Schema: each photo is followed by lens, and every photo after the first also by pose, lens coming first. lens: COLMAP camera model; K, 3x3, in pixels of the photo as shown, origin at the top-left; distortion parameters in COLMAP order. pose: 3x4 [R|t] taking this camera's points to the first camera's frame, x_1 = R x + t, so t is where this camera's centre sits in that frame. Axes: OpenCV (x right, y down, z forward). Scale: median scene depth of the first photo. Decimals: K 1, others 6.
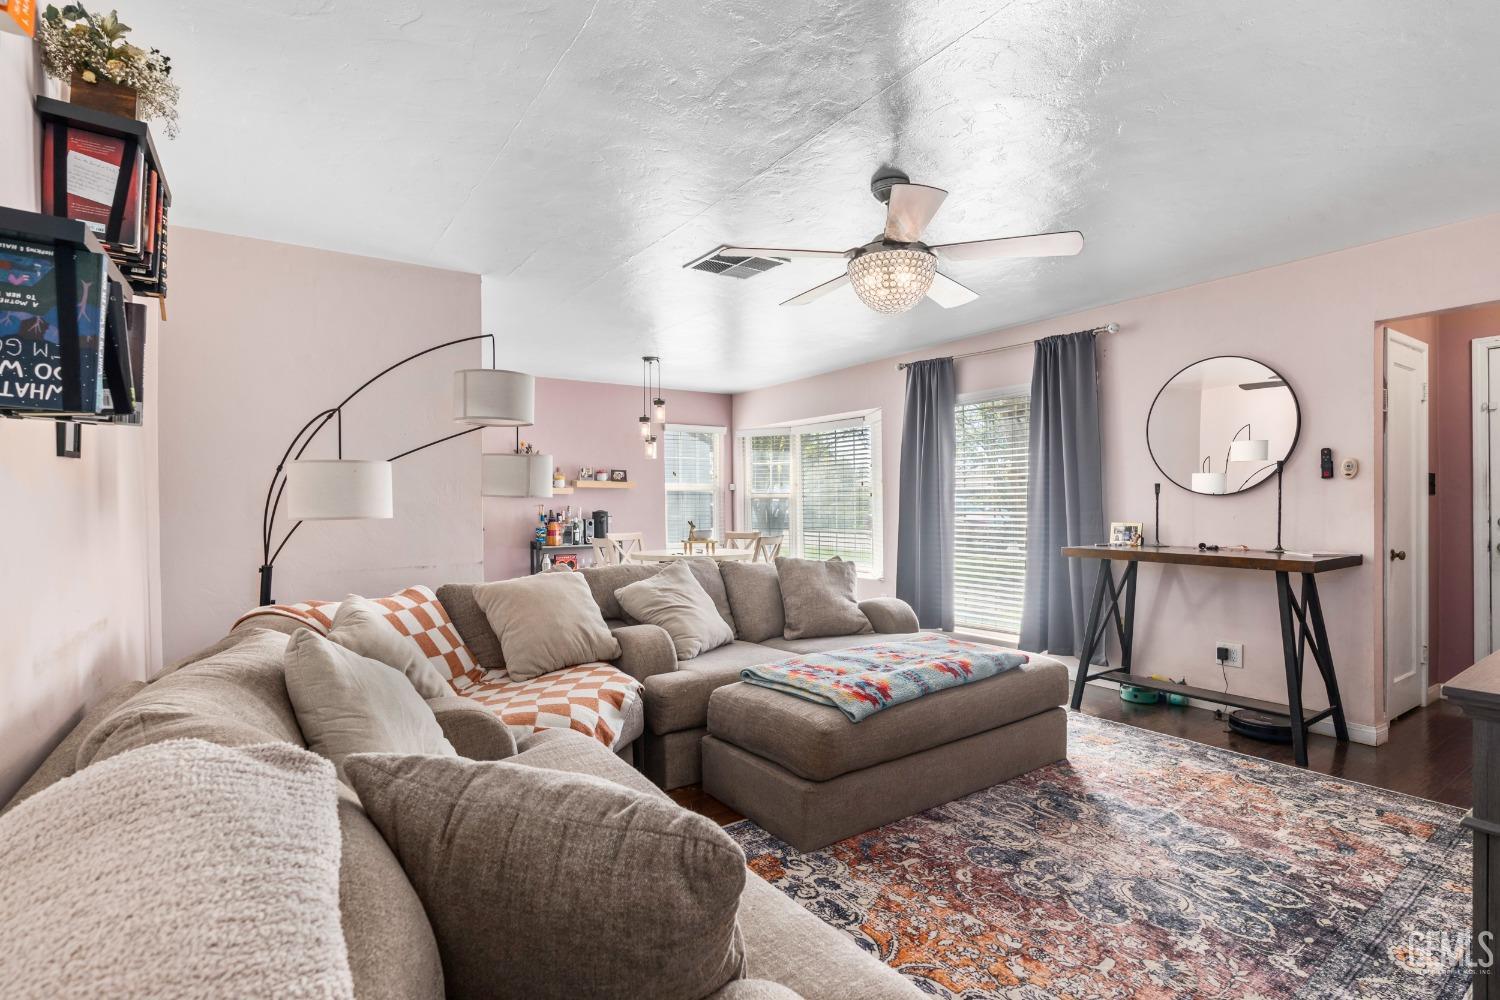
lens RADIAL K [[721.0, 0, 746.8], [0, 721.0, 496.6], [0, 0, 1]] dist [-0.002179, 0.001530]
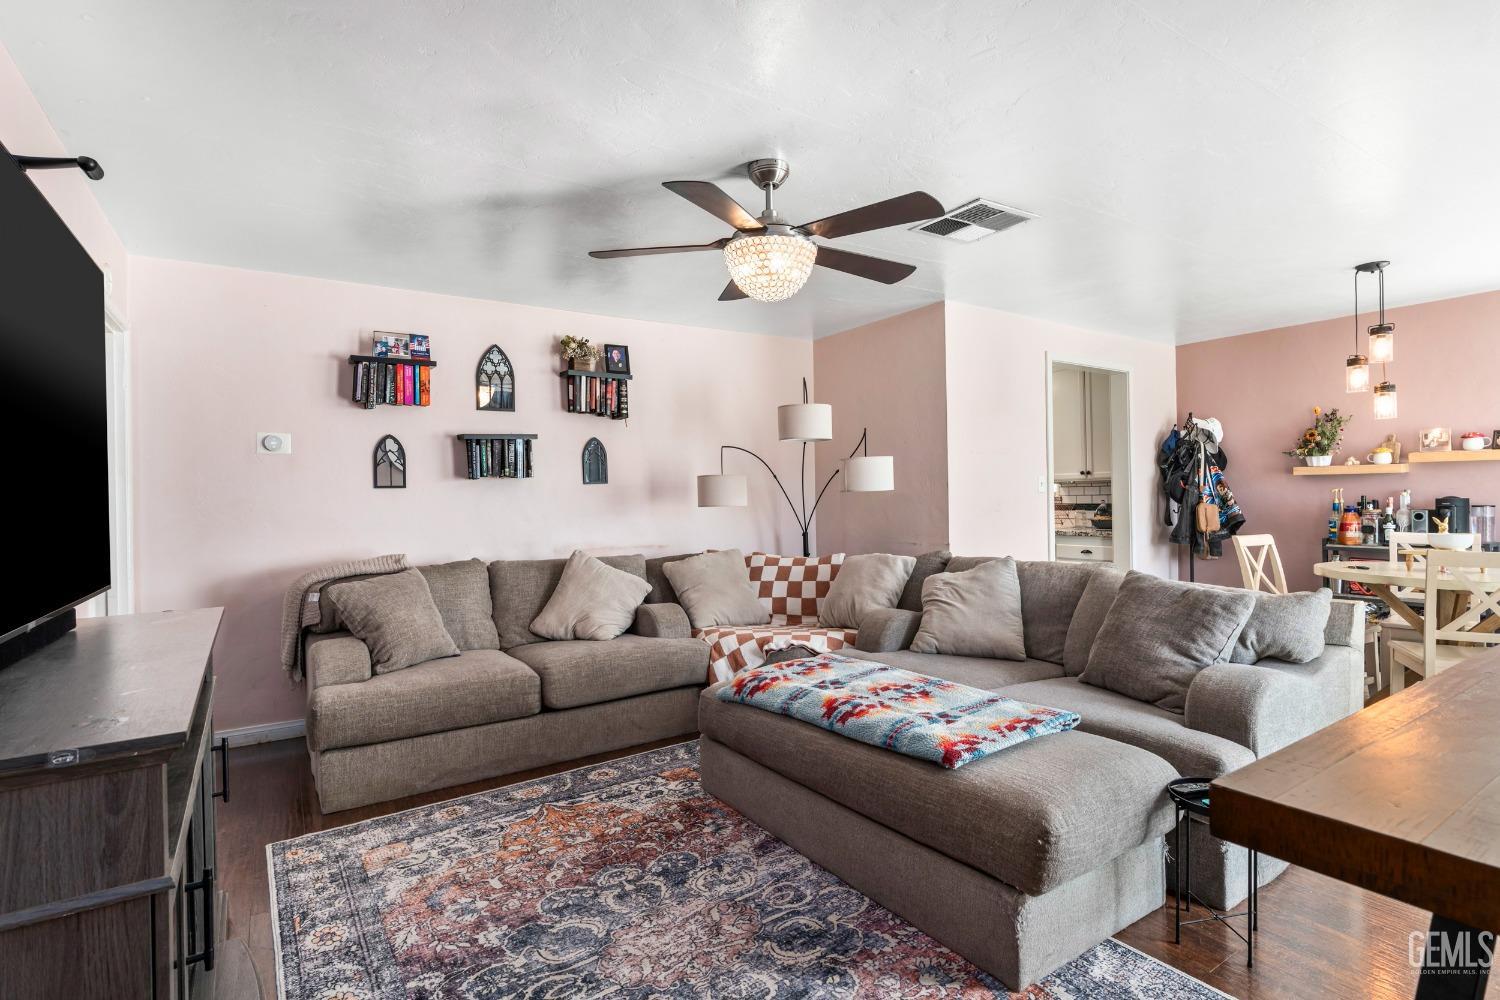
lens RADIAL K [[721.0, 0, 746.8], [0, 721.0, 496.6], [0, 0, 1]] dist [-0.002179, 0.001530]
pose [[-0.013251, 0.008326, -0.999878, 1.236829], [0.024352, 0.999671, 0.008001, -0.005568], [0.999616, -0.024243, -0.013450, 1.053189]]
